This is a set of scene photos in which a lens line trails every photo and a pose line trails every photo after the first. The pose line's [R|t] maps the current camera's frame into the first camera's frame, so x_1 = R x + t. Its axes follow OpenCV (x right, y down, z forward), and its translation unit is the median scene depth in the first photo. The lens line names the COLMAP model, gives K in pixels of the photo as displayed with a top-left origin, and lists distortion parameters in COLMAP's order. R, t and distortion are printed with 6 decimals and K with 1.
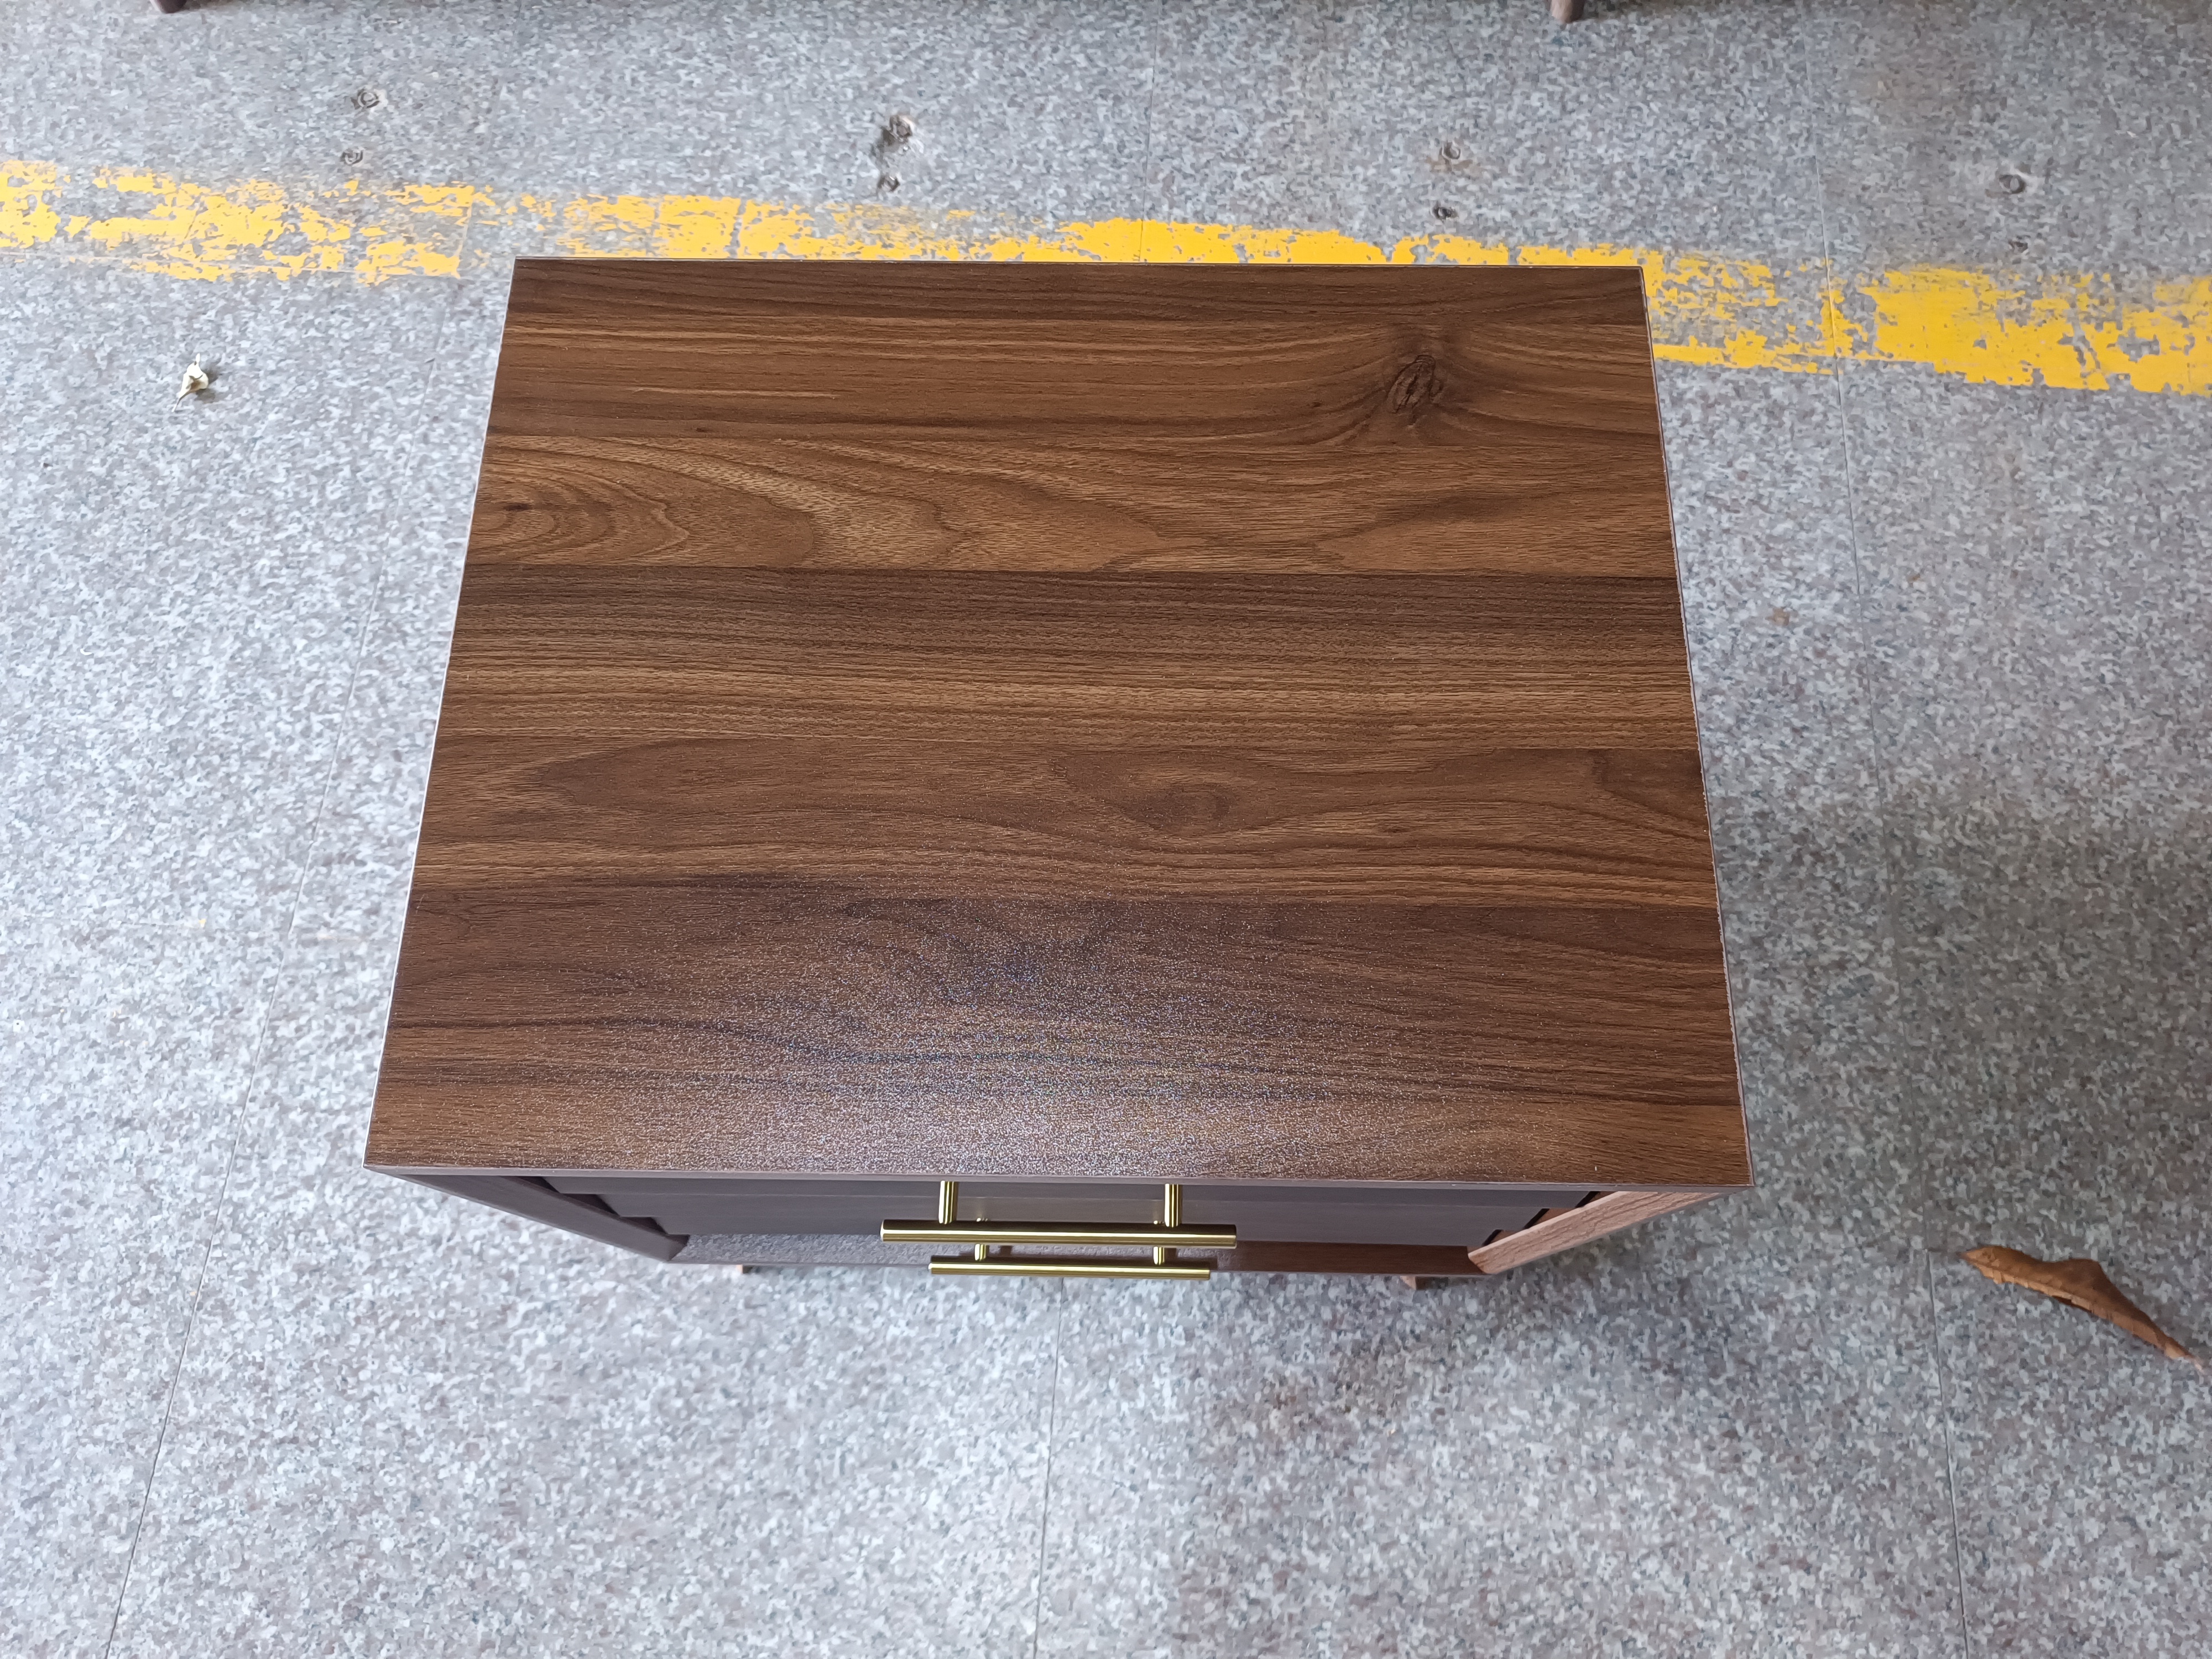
lens RADIAL K [[1611.4, 0, 1095.9], [0, 1611.4, 835.8], [0, 0, 1]] dist [0.005718, -0.010431]
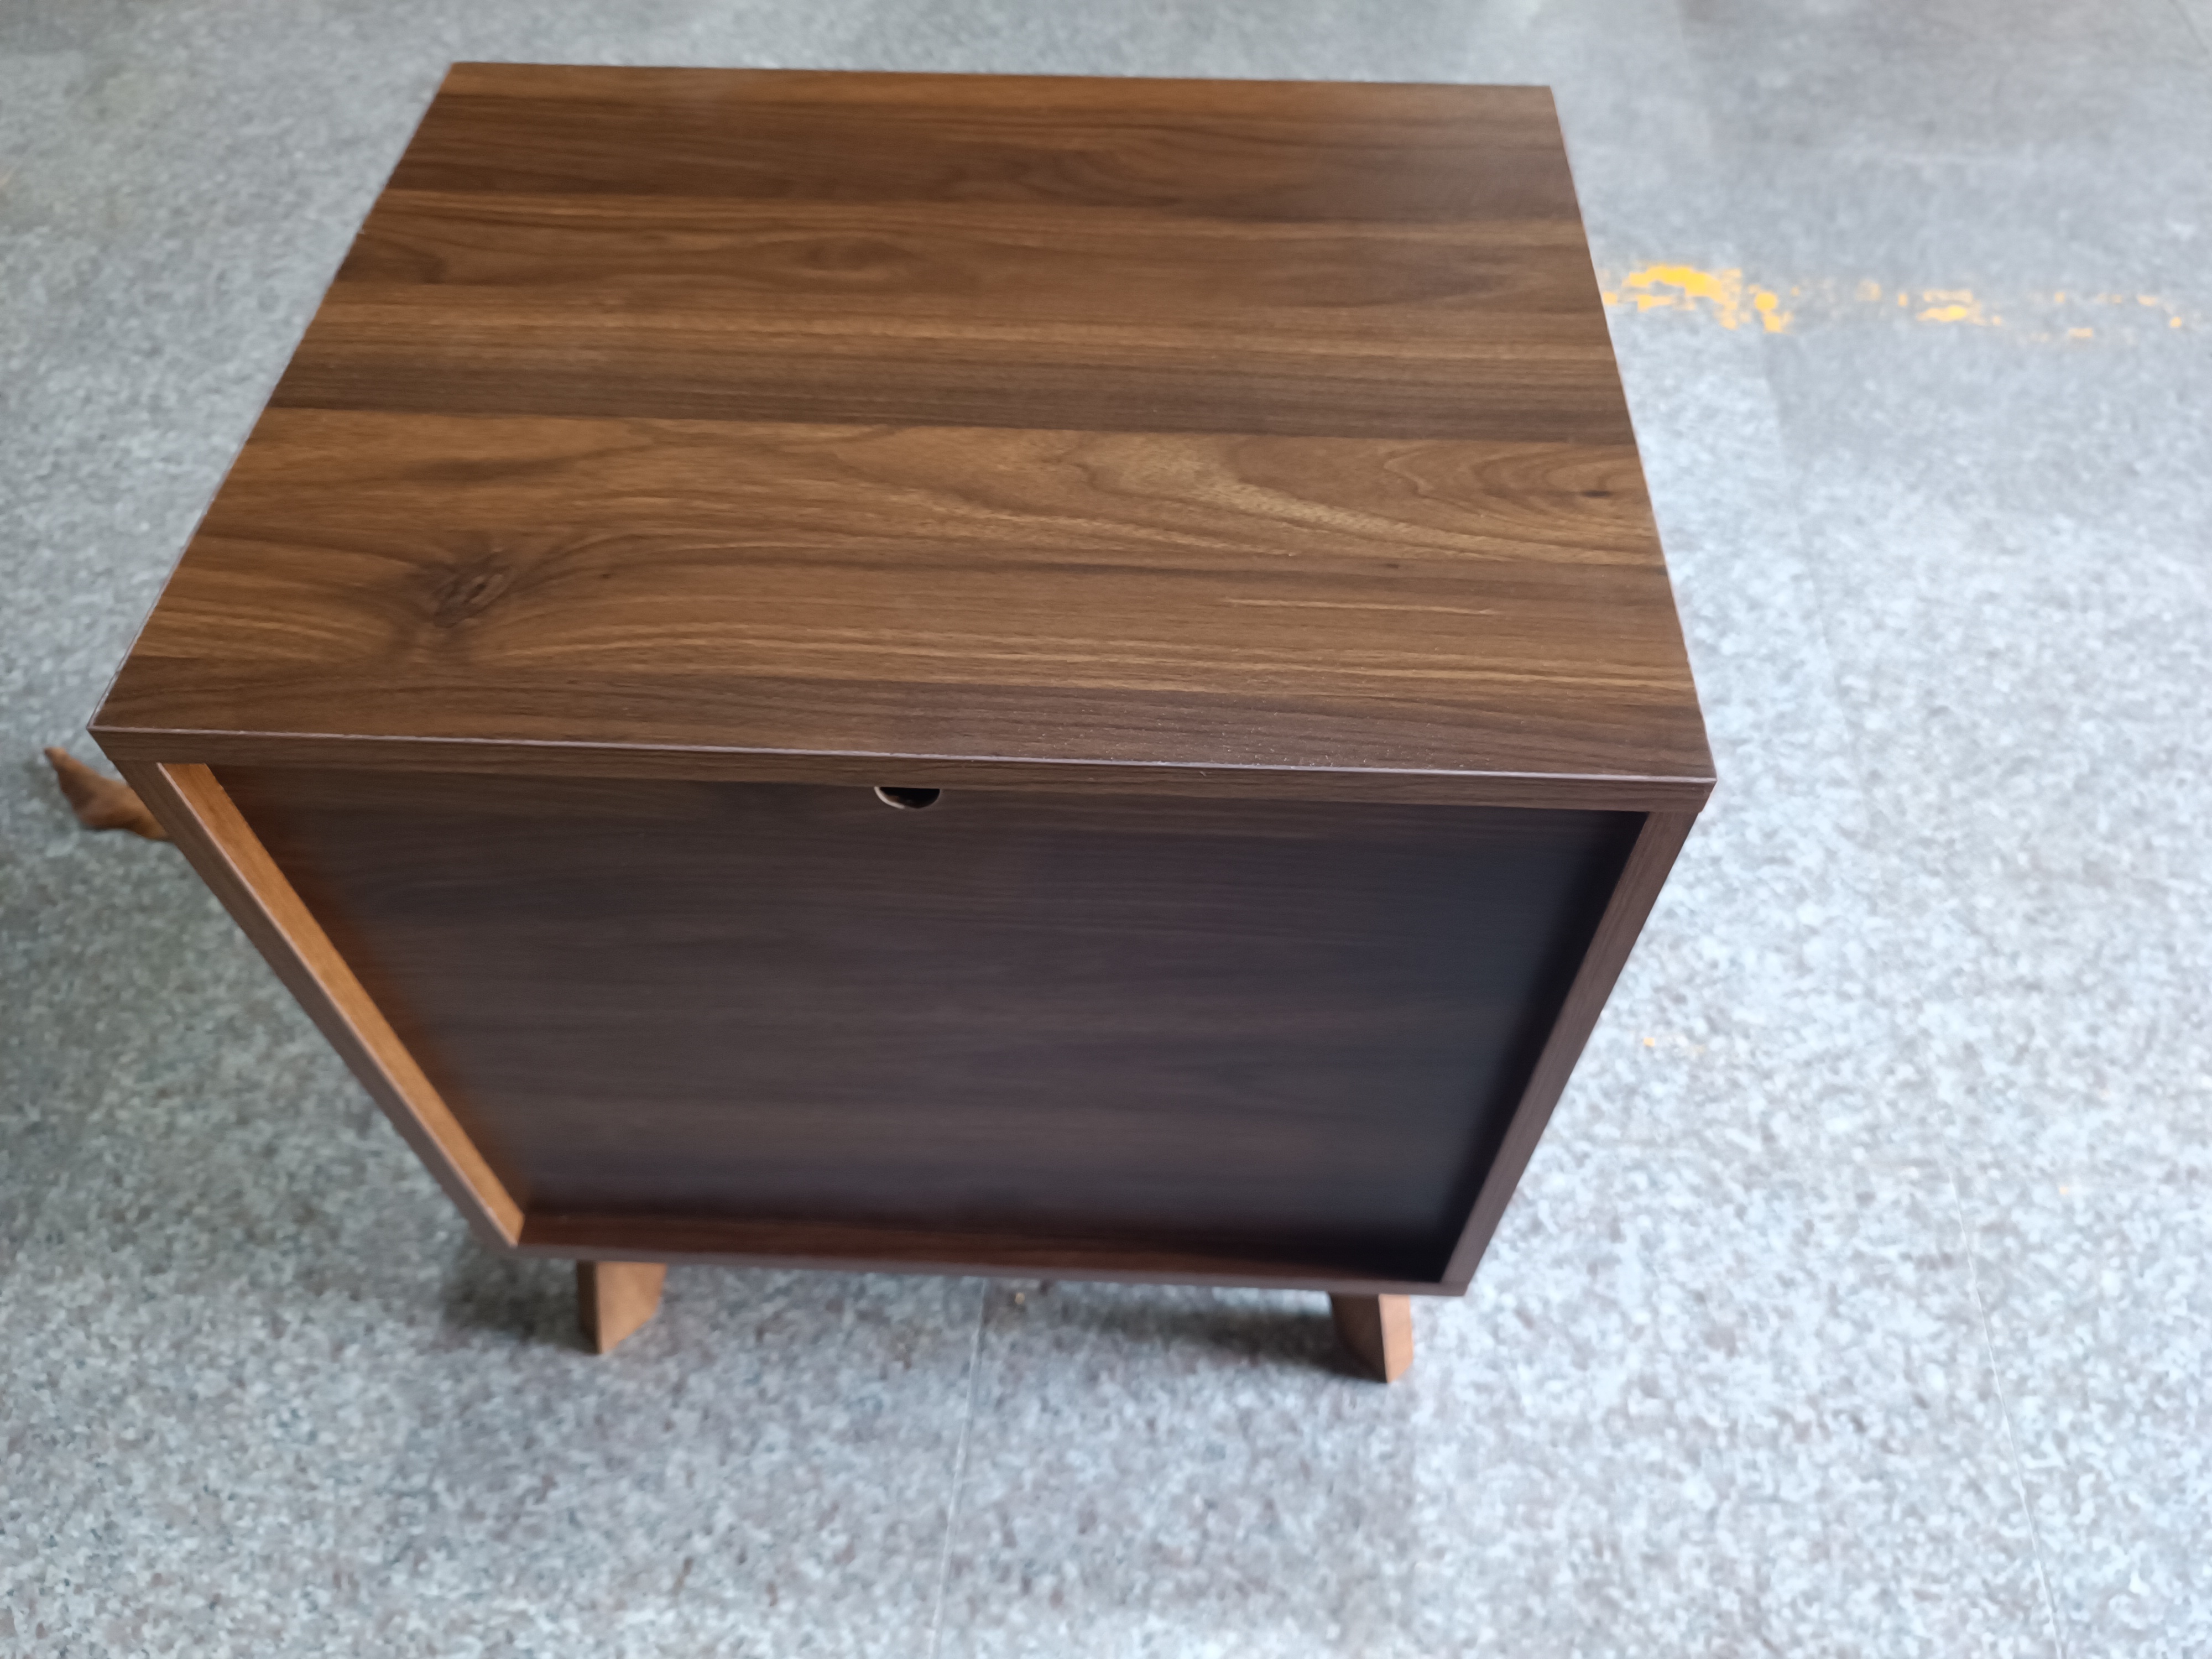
lens RADIAL K [[1611.4, 0, 1110.9], [0, 1611.4, 820.8], [0, 0, 1]] dist [0.005718, -0.010431]
pose [[-0.999725, -0.015950, 0.017215, -0.076032], [0.023153, -0.550556, 0.834477, -0.605679], [-0.003832, 0.834646, 0.550774, 0.414886]]
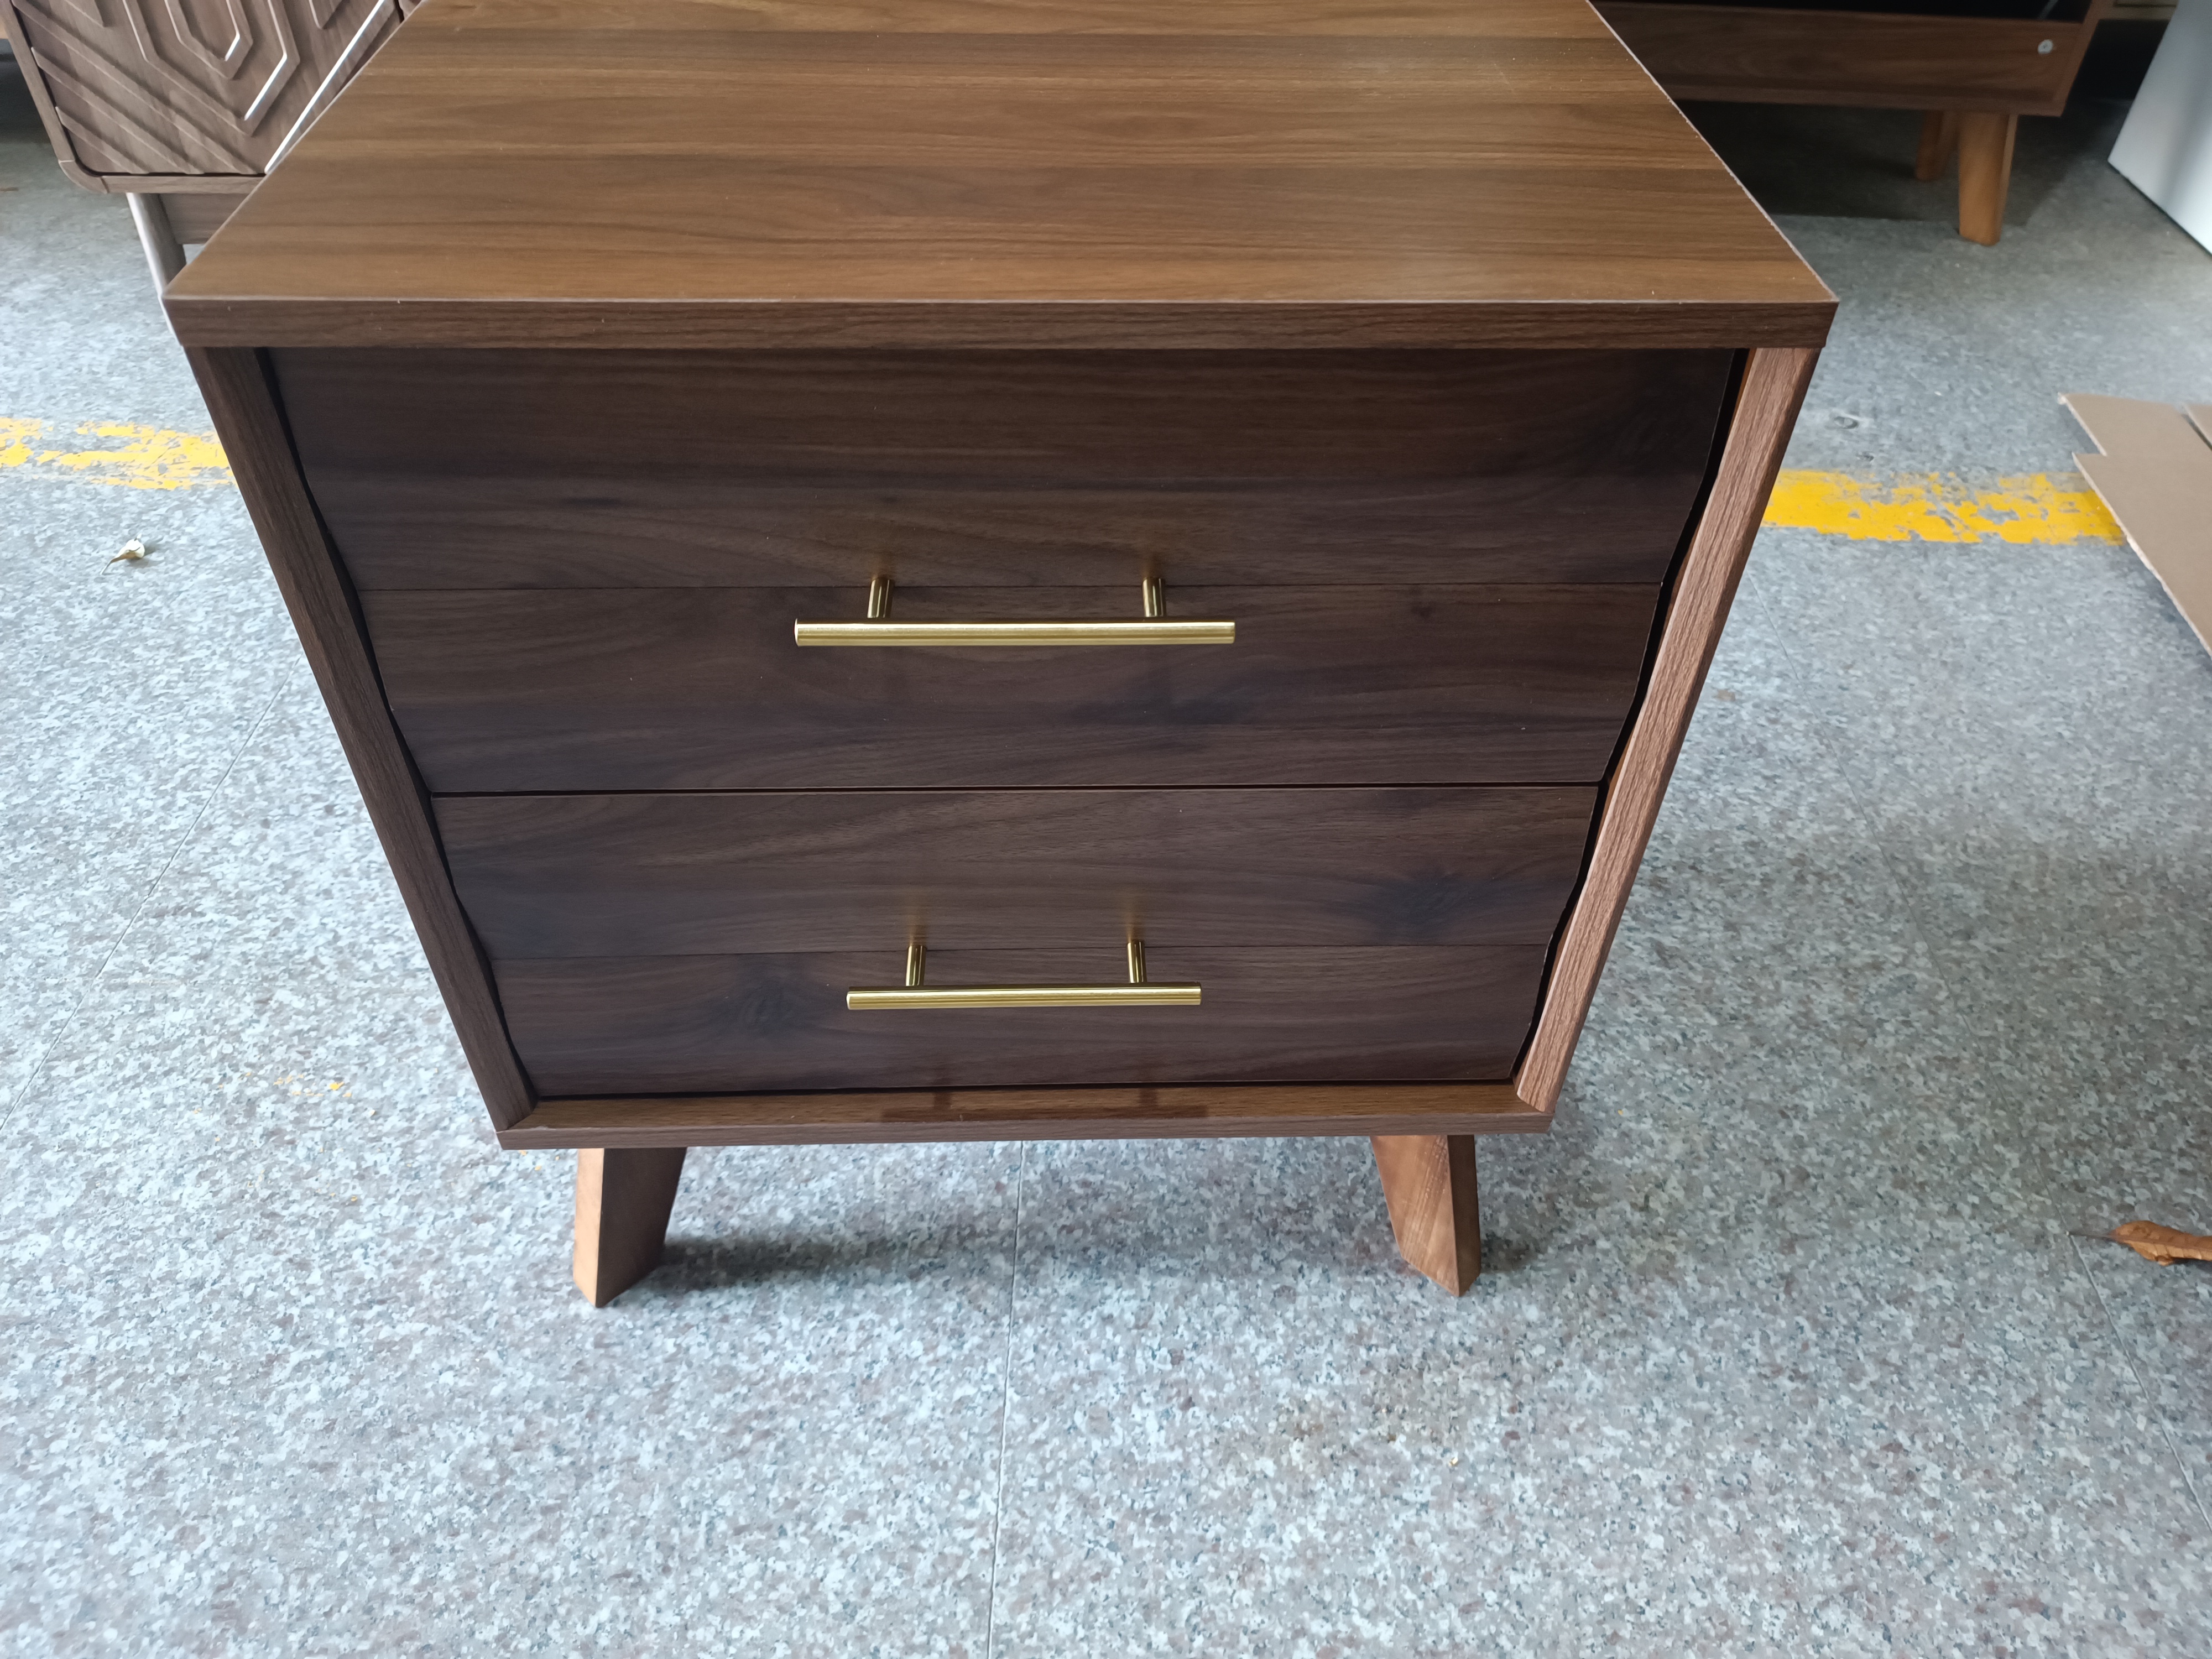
lens RADIAL K [[1611.4, 0, 1096.6], [0, 1611.4, 833.2], [0, 0, 1]] dist [0.005718, -0.010431]
pose [[0.998505, -0.013982, 0.052844, -0.017403], [0.036590, 0.889175, -0.456102, 0.437381], [-0.040610, 0.457353, 0.888357, 0.203052]]
